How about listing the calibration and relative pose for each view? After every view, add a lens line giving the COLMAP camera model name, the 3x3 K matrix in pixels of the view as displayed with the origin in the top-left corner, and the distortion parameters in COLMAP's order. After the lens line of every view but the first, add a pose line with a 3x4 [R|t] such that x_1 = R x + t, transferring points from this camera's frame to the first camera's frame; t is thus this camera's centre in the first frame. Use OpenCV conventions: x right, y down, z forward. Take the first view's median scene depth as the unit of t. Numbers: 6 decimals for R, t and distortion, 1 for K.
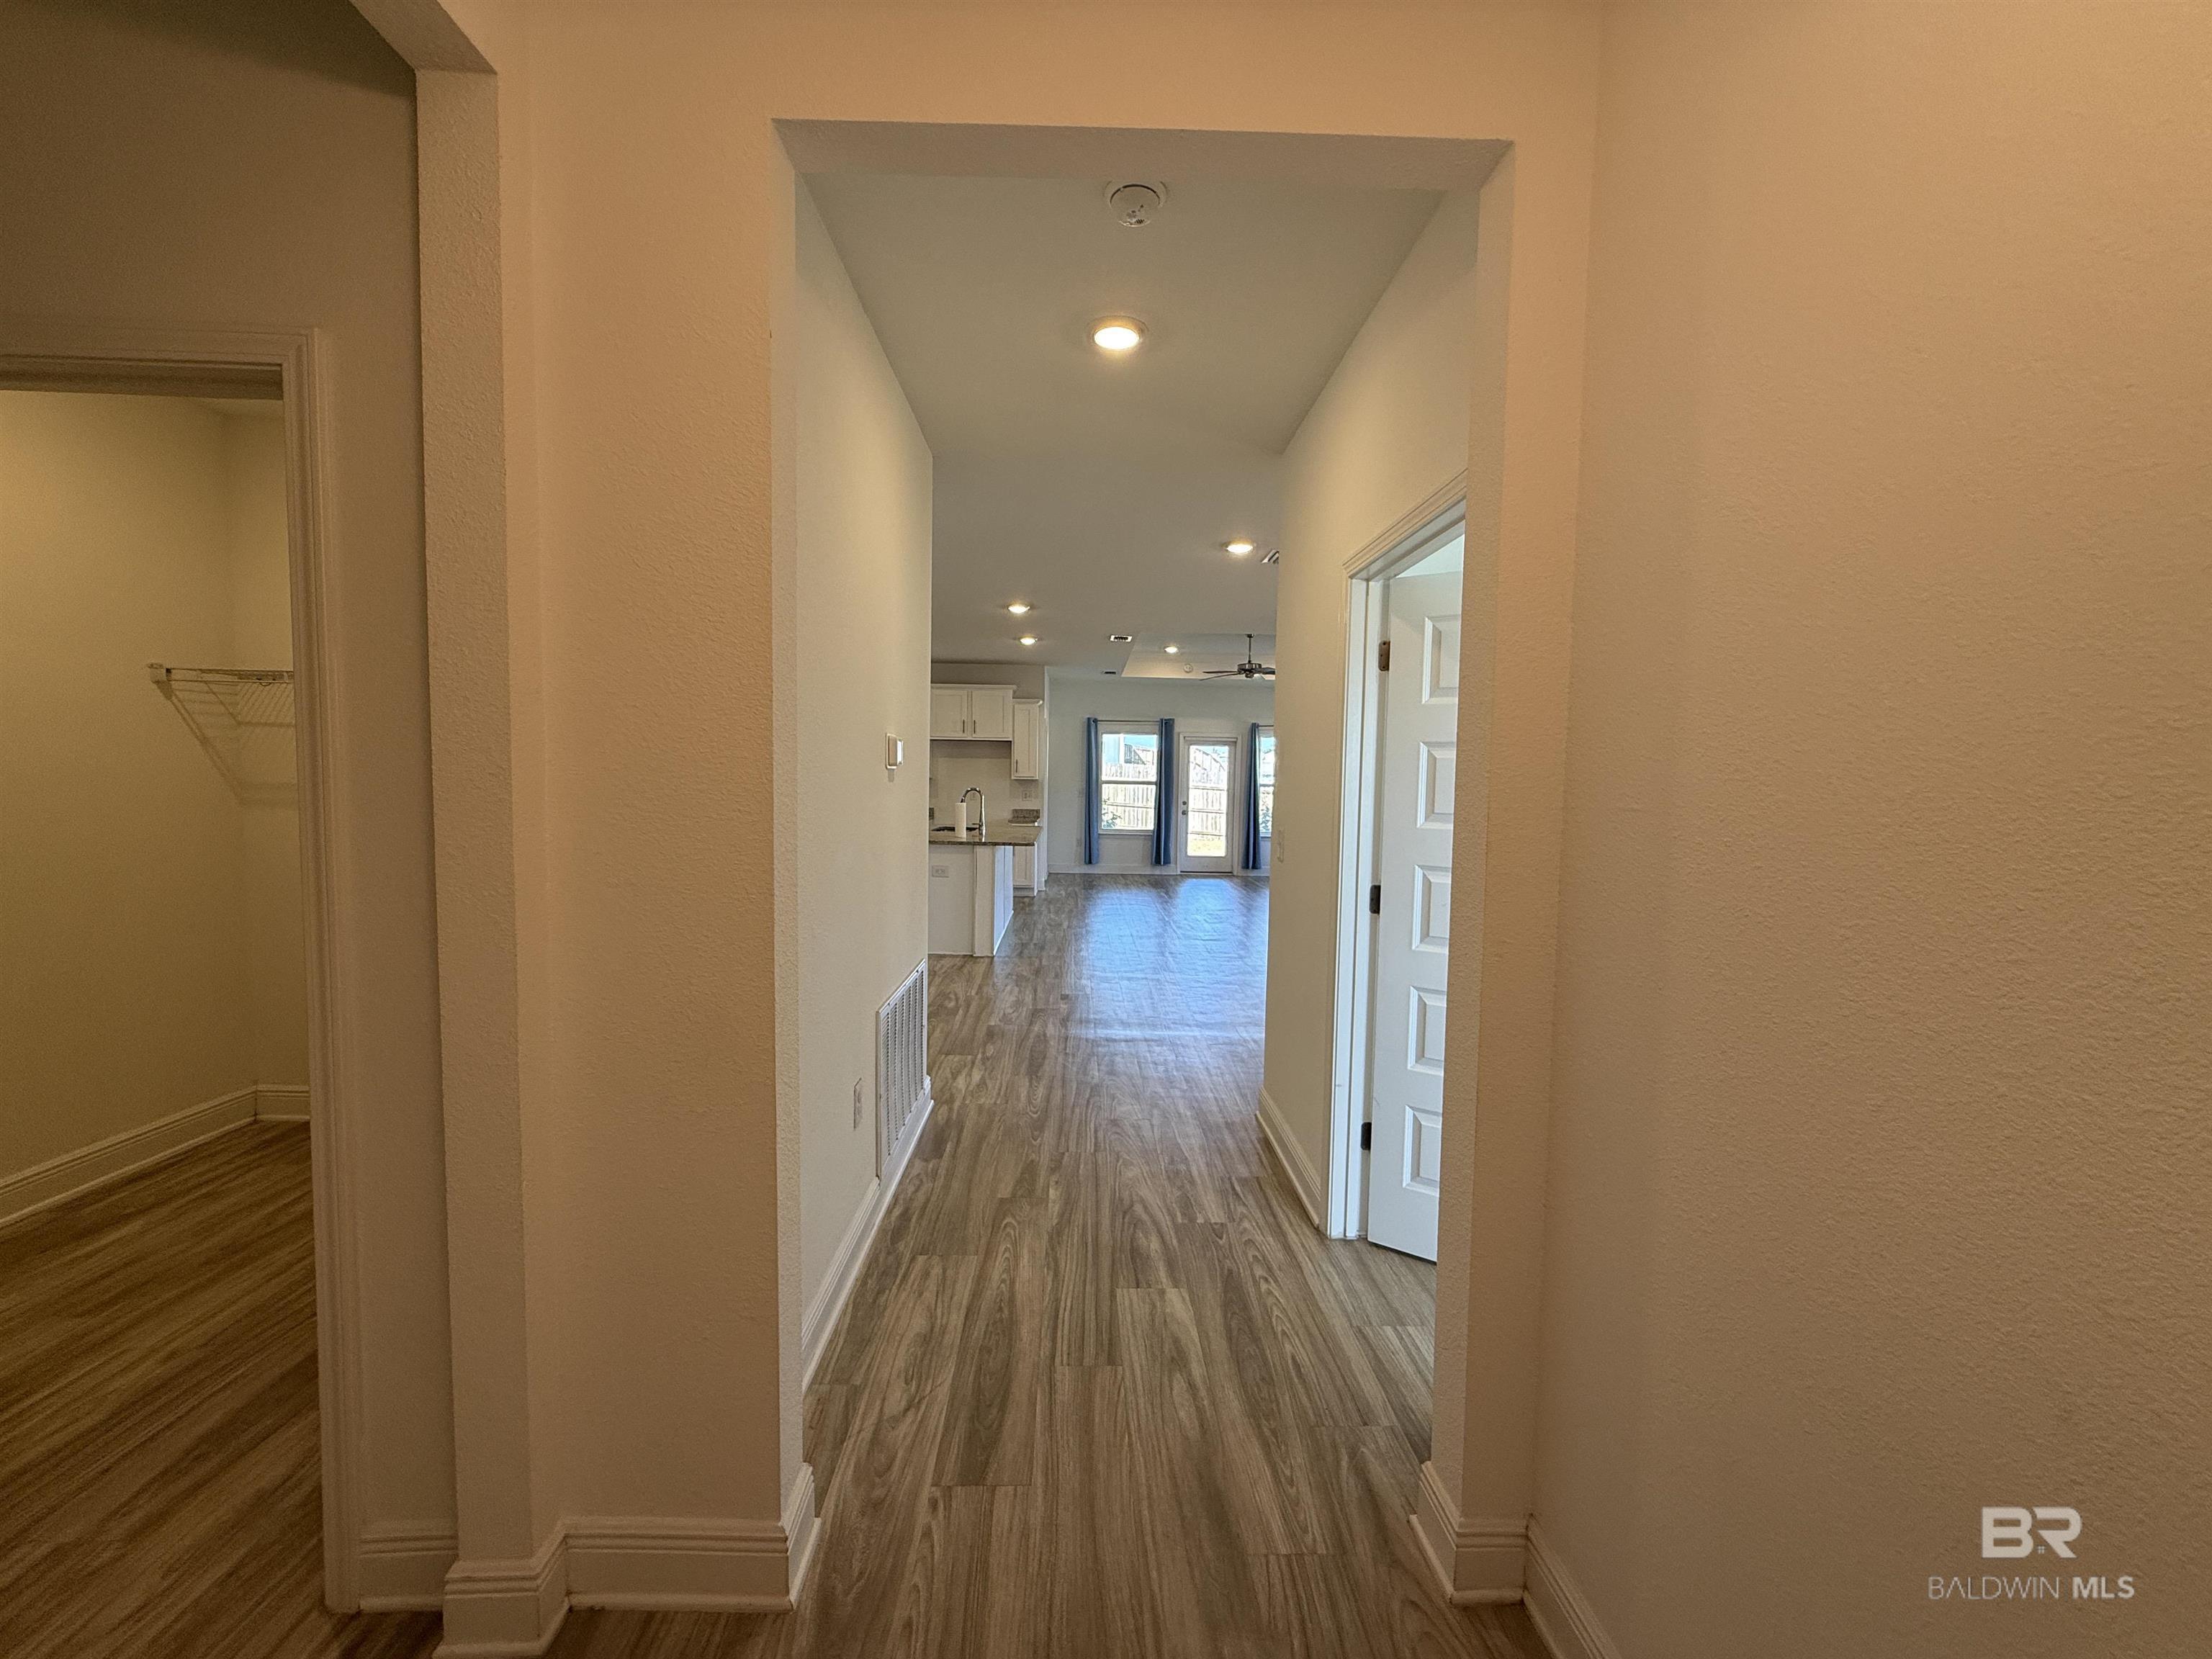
lens RADIAL K [[882.1, 0, 1096.5], [0, 882.1, 829.7], [0, 0, 1]] dist [0.000760, 0.000316]
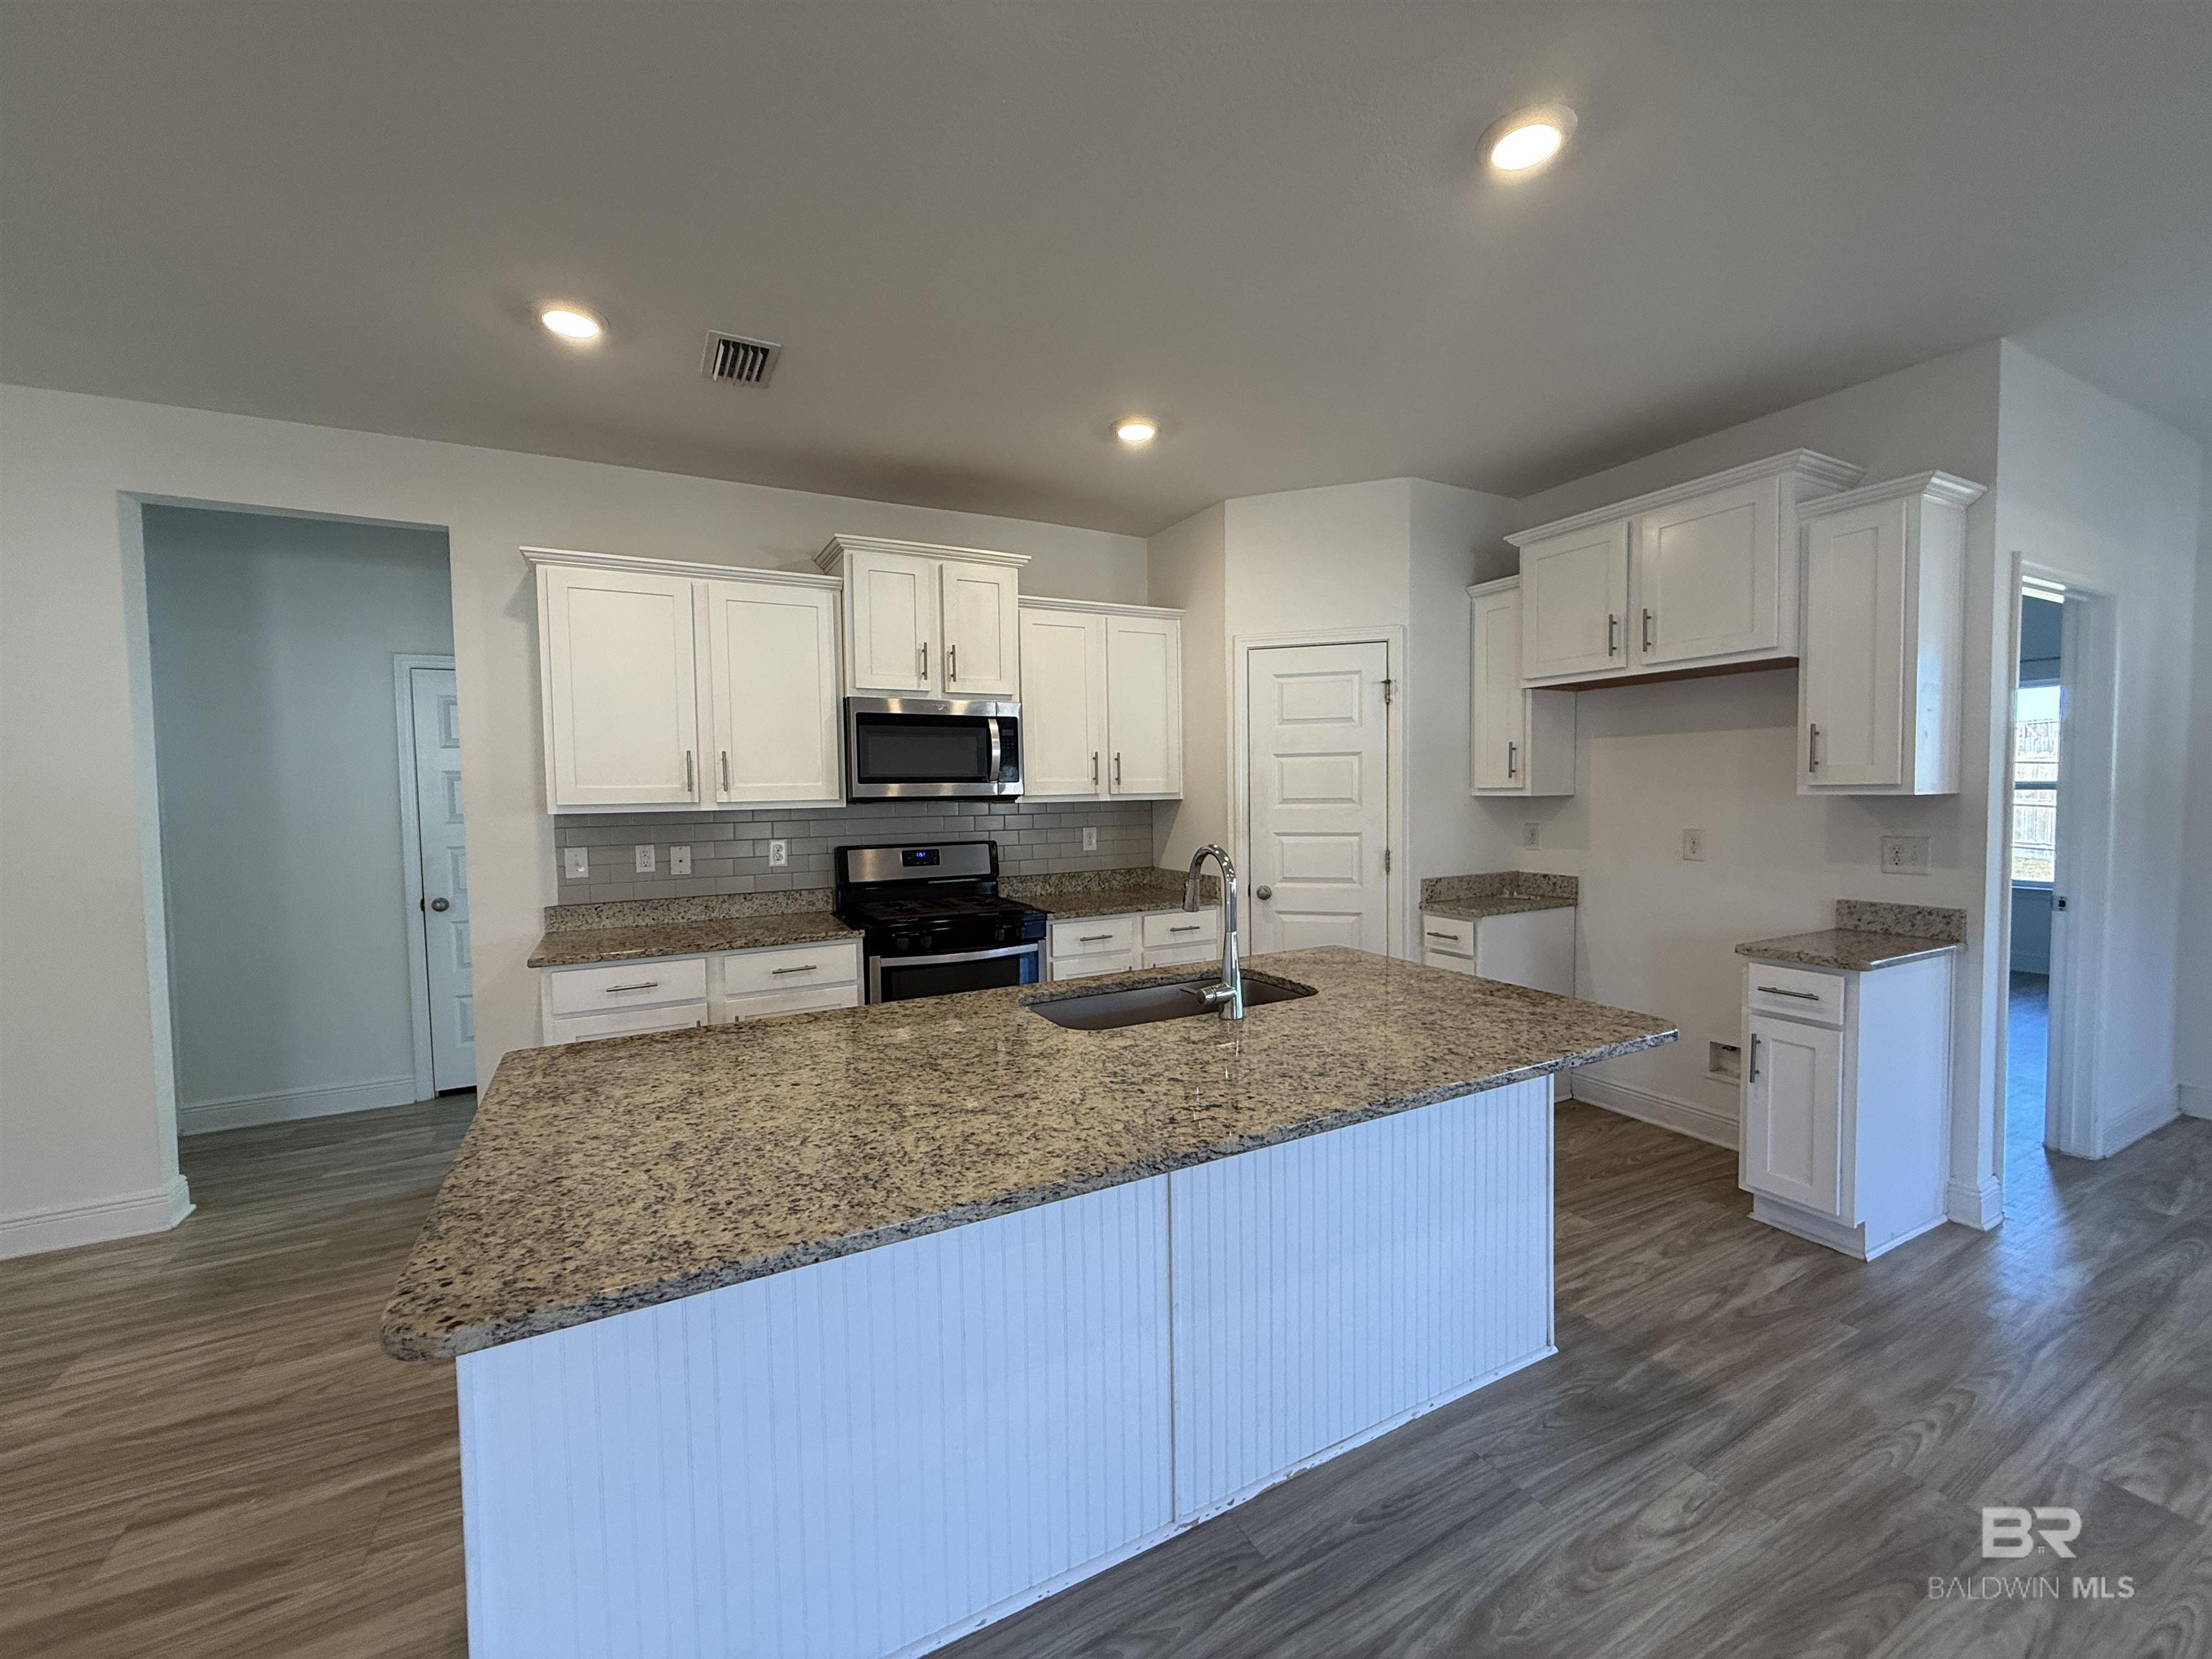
lens RADIAL K [[882.1, 0, 1096.5], [0, 882.1, 829.7], [0, 0, 1]] dist [0.000760, 0.000316]
pose [[0.438797, 0.020253, -0.898358, 0.050027], [-0.030676, 0.999501, 0.007550, -0.036816], [0.898062, 0.024245, 0.439199, 0.597301]]
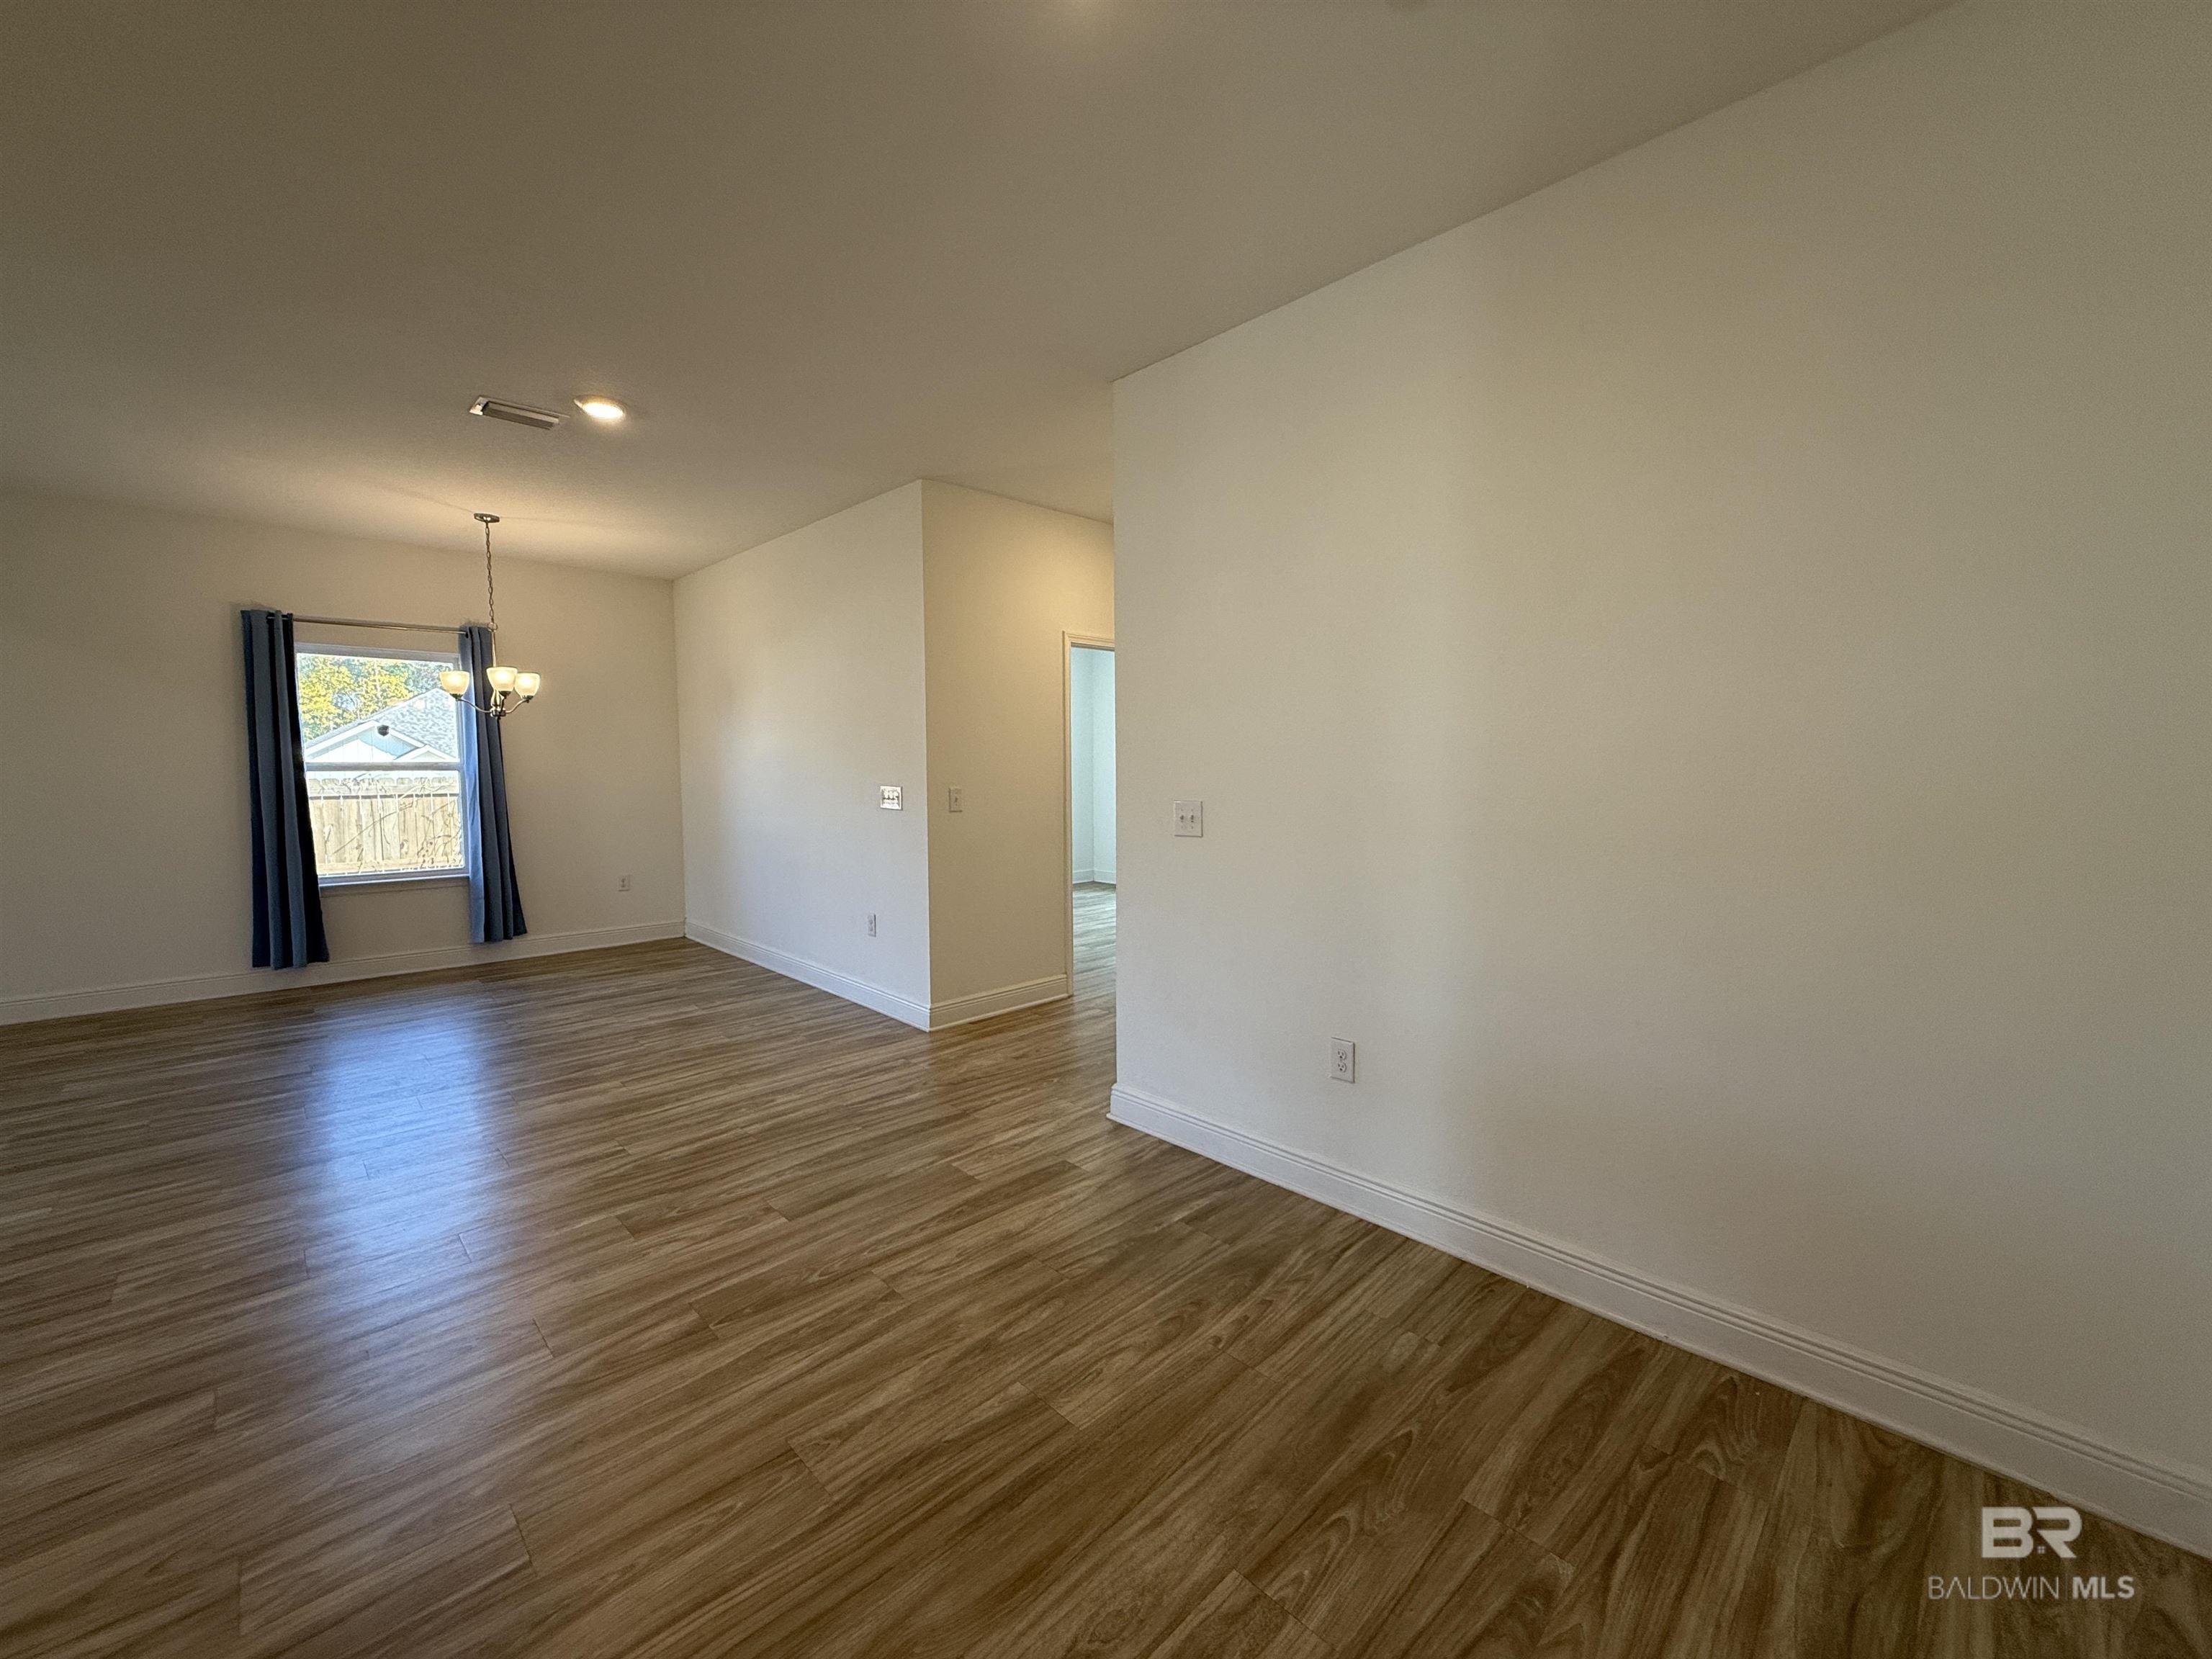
lens RADIAL K [[879.8, 0, 1101.7], [0, 879.8, 824.1], [0, 0, 1]] dist [-0.002944, -0.000269]
pose [[-0.681727, -0.066228, 0.728603, -0.260075], [0.036621, 0.991557, 0.124394, -0.030056], [-0.730689, 0.111485, -0.673546, 0.504821]]
